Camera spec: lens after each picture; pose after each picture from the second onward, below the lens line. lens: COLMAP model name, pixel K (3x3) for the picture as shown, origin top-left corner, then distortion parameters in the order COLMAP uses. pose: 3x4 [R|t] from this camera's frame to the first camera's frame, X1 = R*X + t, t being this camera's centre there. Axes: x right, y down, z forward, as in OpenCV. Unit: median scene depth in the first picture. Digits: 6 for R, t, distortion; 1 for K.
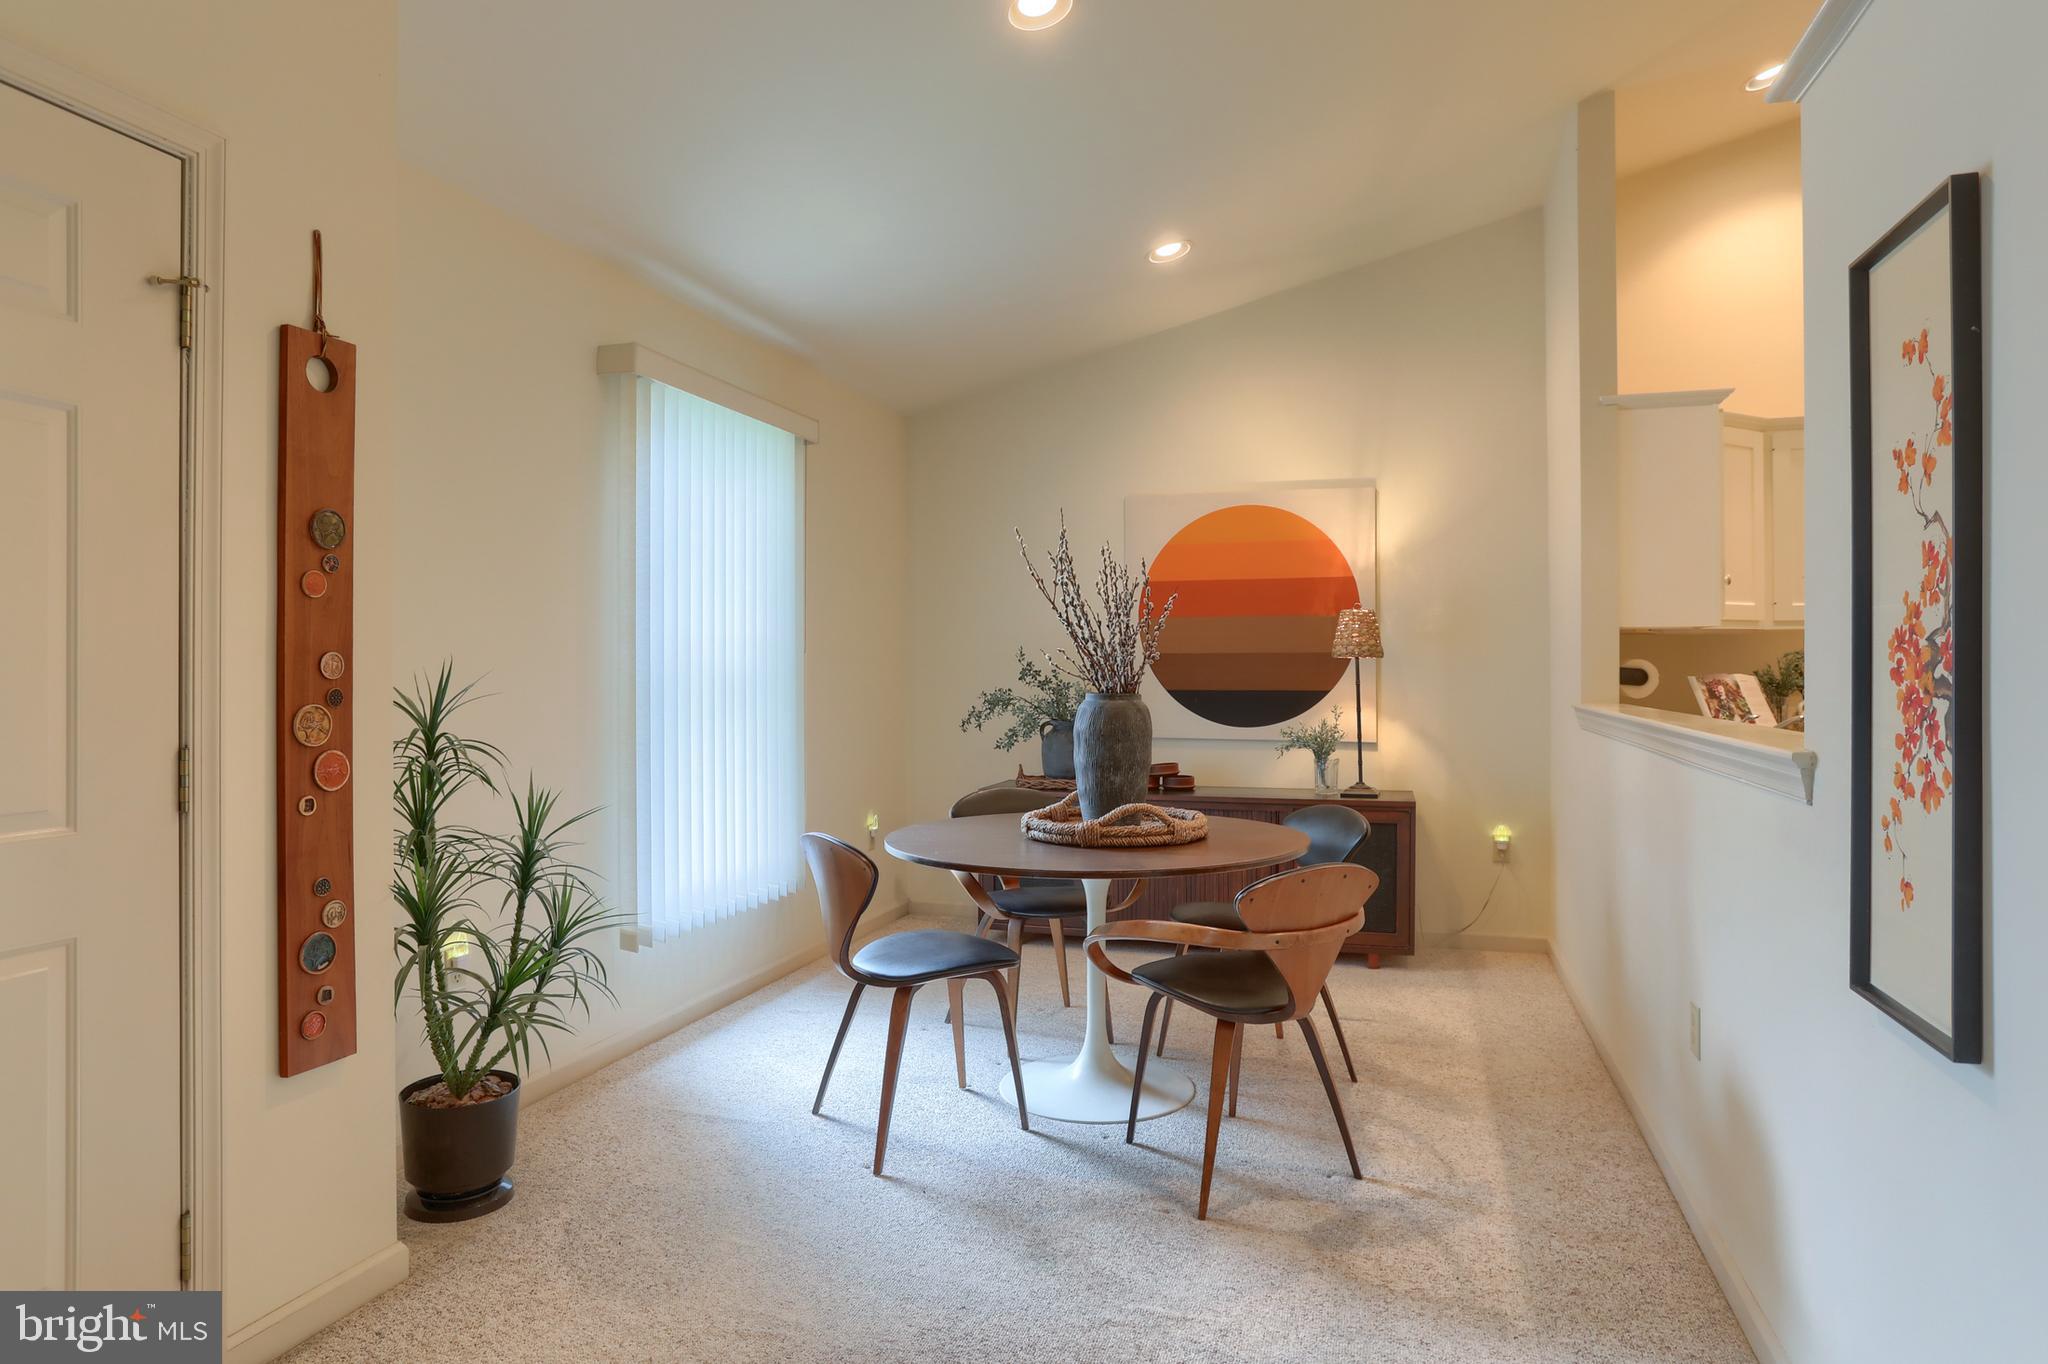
lens RADIAL K [[1177.1, 0, 1034.5], [0, 1177.1, 660.1], [0, 0, 1]] dist [-0.050855, 0.032071]
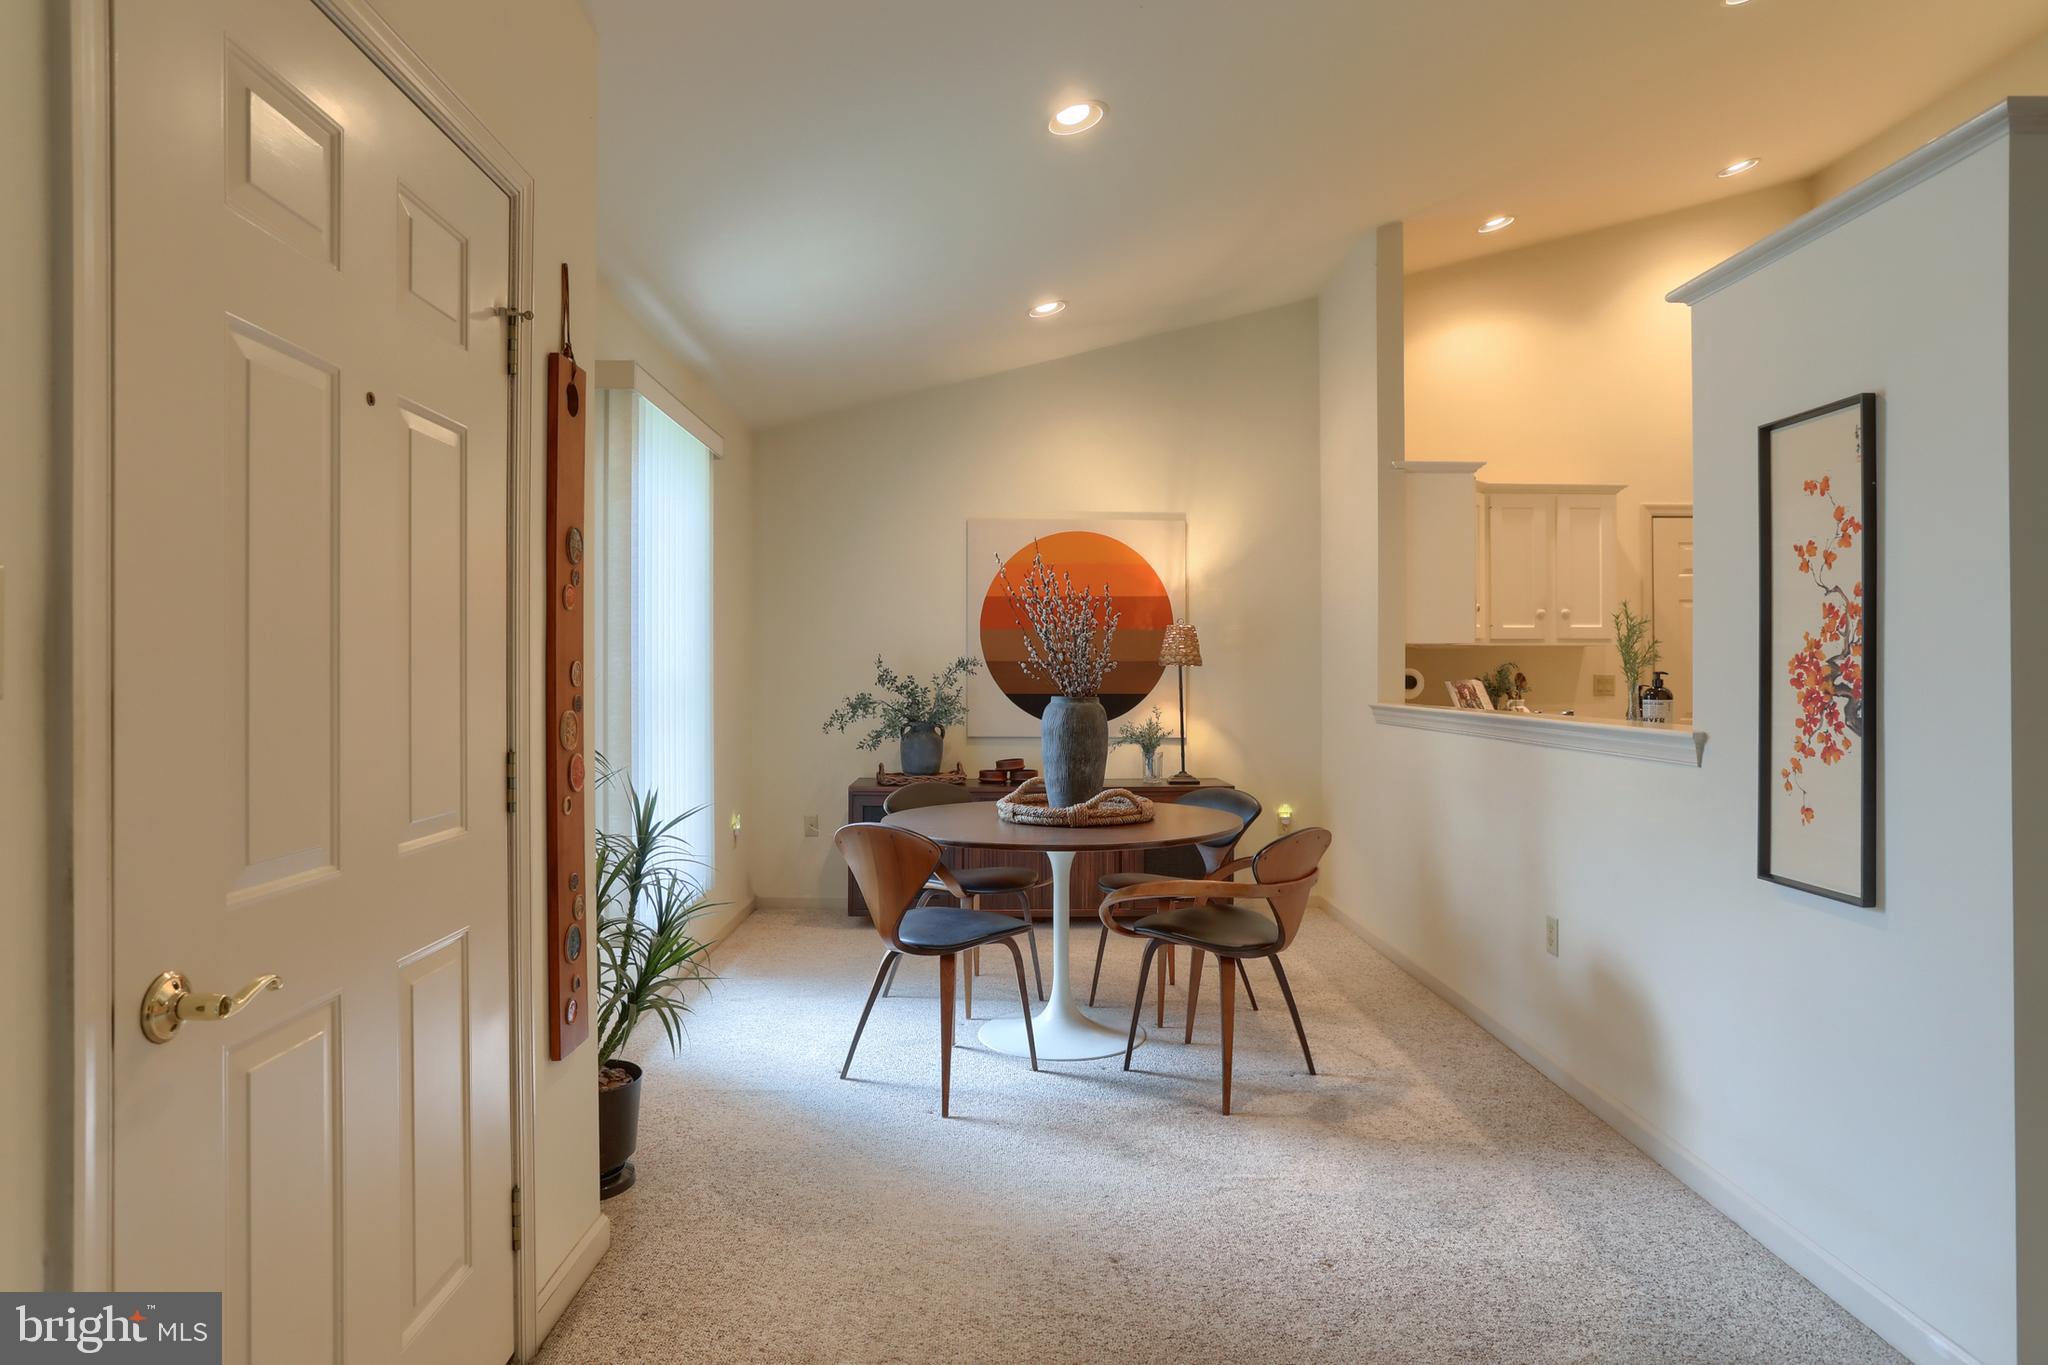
lens RADIAL K [[1162.4, 0, 1020.9], [0, 1162.4, 666.5], [0, 0, 1]] dist [-0.051672, 0.032549]
pose [[0.949351, 0.003346, 0.314201, -0.430069], [-0.003995, 0.999991, 0.001421, -0.004236], [-0.314193, -0.002604, 0.949355, -0.102905]]
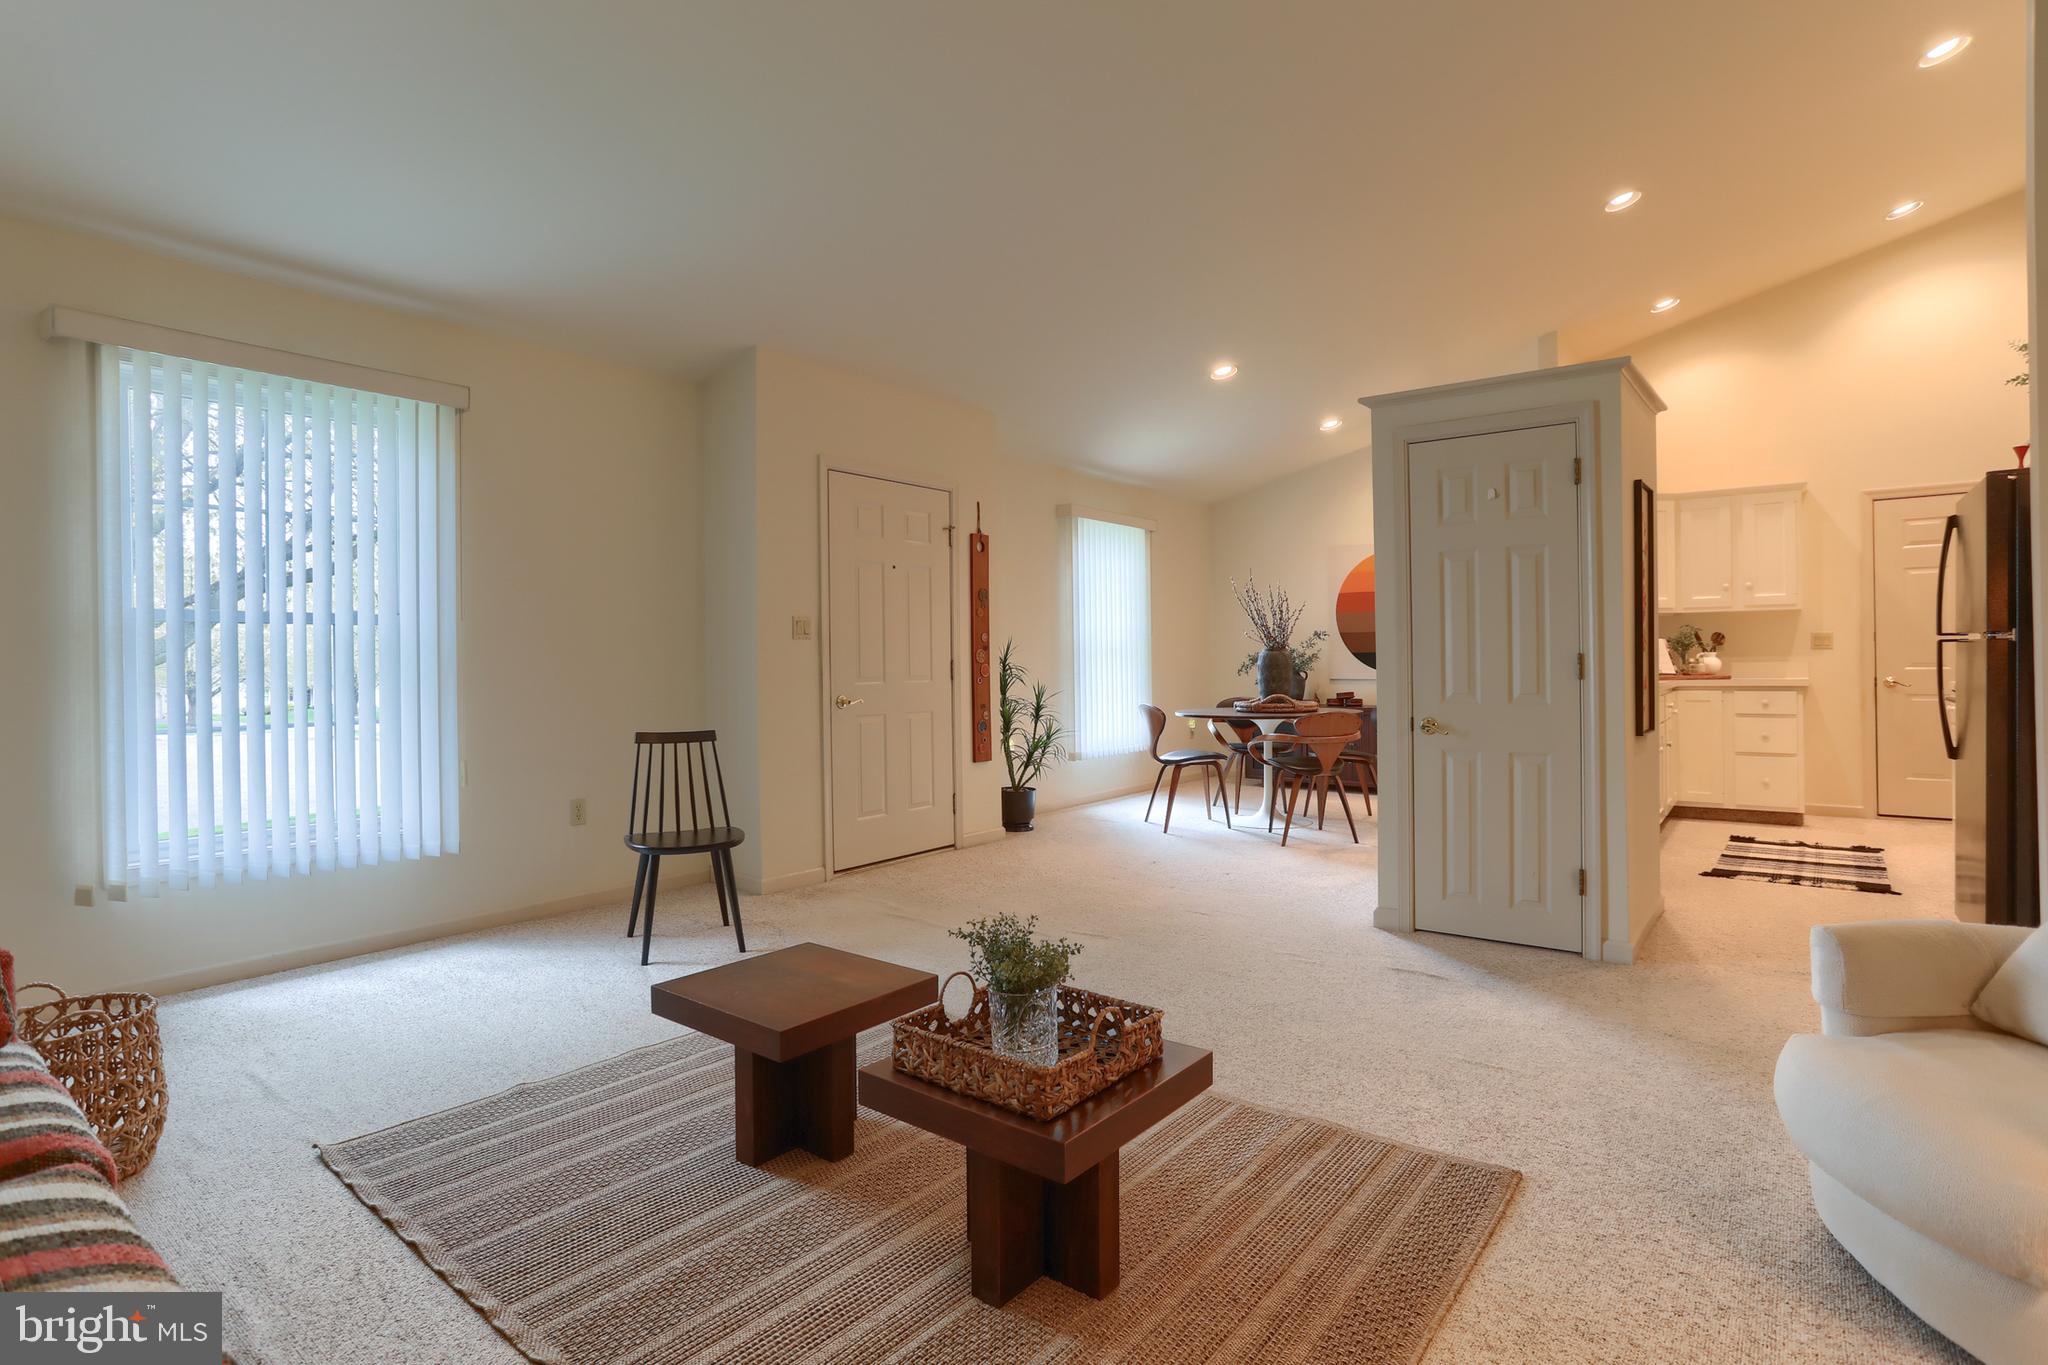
lens RADIAL K [[1023.7, 0, 1020.4], [0, 1023.7, 657.3], [0, 0, 1]] dist [-0.066175, 0.000046]
pose [[0.932127, -0.009061, -0.362017, 0.395347], [0.011890, 0.999914, 0.005586, 0.034541], [0.361935, -0.009511, 0.932155, -1.243538]]
